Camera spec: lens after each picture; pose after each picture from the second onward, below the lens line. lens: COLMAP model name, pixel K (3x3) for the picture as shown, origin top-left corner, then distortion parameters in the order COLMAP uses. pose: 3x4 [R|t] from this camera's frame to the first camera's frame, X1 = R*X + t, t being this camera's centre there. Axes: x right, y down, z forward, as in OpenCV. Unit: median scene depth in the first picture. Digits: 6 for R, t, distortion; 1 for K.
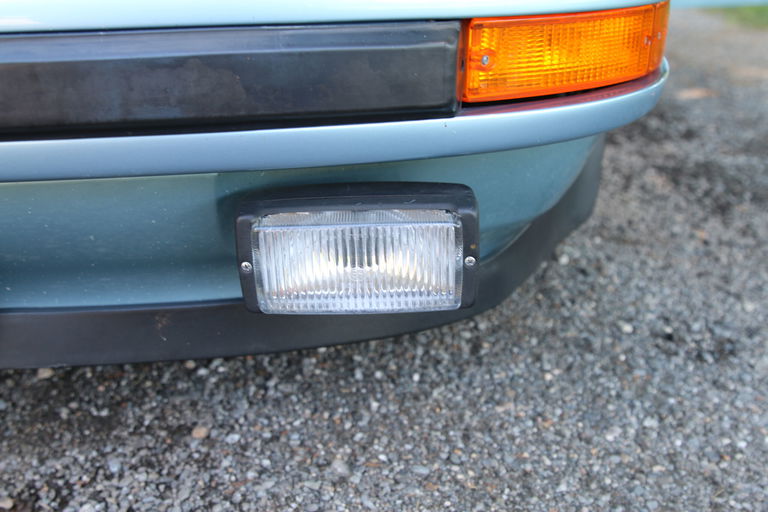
lens RADIAL K [[826.4, 0, 382.3], [0, 826.4, 260.0], [0, 0, 1]] dist [-0.121886, 0.106020]
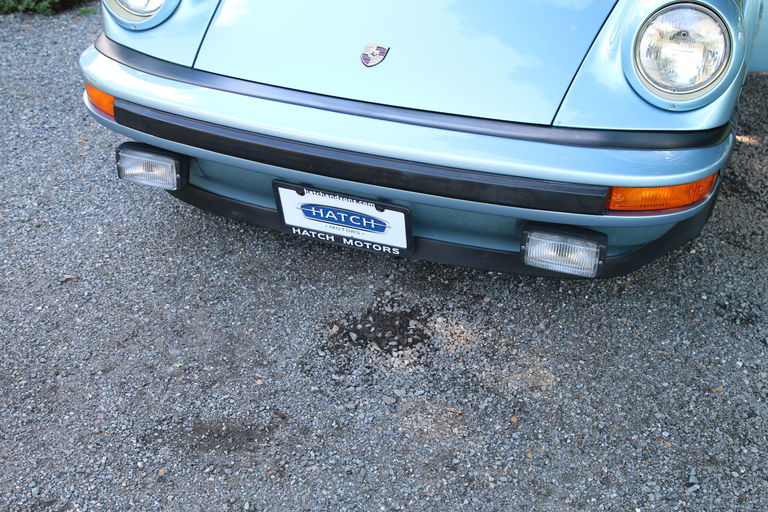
lens RADIAL K [[826.4, 0, 382.3], [0, 826.4, 260.0], [0, 0, 1]] dist [-0.121886, 0.106020]
pose [[0.936837, 0.214507, -0.276268, 0.123771], [-0.172843, 0.970602, 0.167501, -0.241303], [0.304076, -0.109170, 0.946372, -1.305142]]
